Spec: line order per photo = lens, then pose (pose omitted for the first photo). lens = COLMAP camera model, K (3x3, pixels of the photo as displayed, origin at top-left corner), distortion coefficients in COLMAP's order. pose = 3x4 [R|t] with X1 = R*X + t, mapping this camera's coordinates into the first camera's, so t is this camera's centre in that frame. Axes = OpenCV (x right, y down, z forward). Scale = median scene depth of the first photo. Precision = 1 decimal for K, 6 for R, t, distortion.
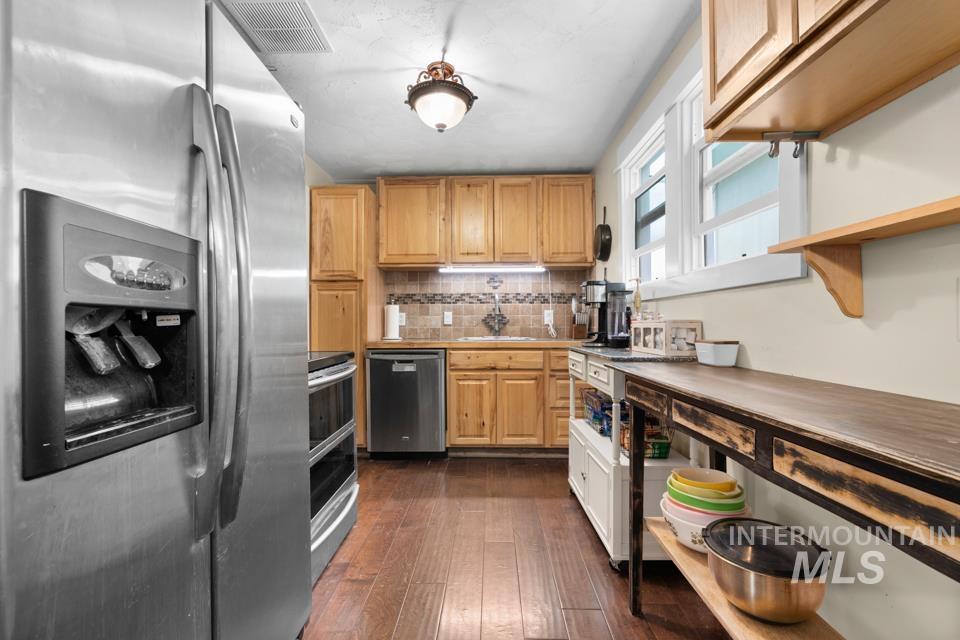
lens RADIAL K [[430.2, 0, 482.0], [0, 430.2, 320.5], [0, 0, 1]] dist [-0.002410, 0.000208]
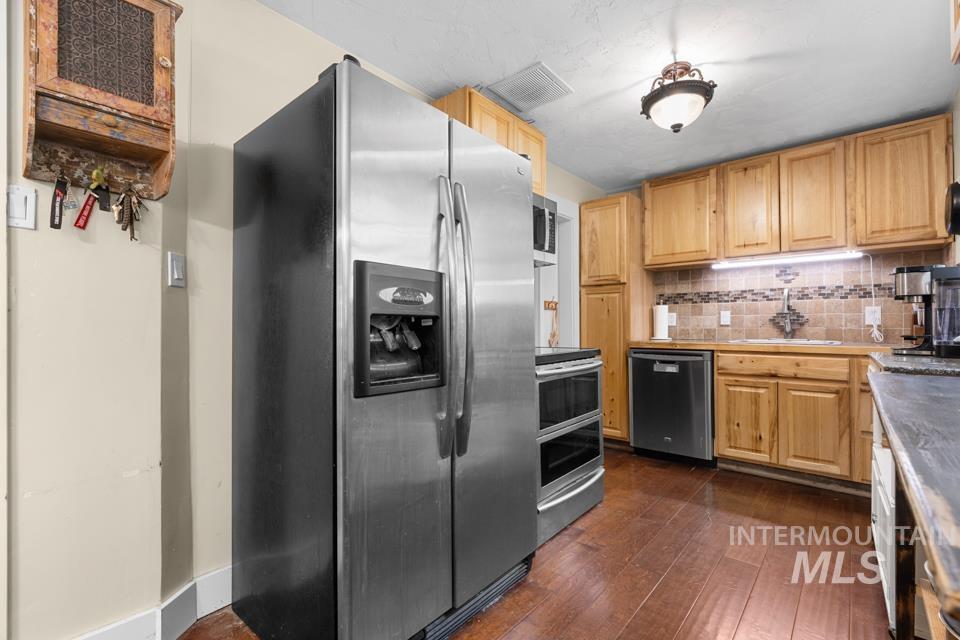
lens RADIAL K [[430.2, 0, 482.0], [0, 430.2, 320.5], [0, 0, 1]] dist [-0.002410, 0.000208]
pose [[0.769302, -0.006123, -0.638856, 0.125274], [0.005514, 0.999980, -0.002944, -0.000241], [0.638861, -0.001258, 0.769321, -0.038161]]
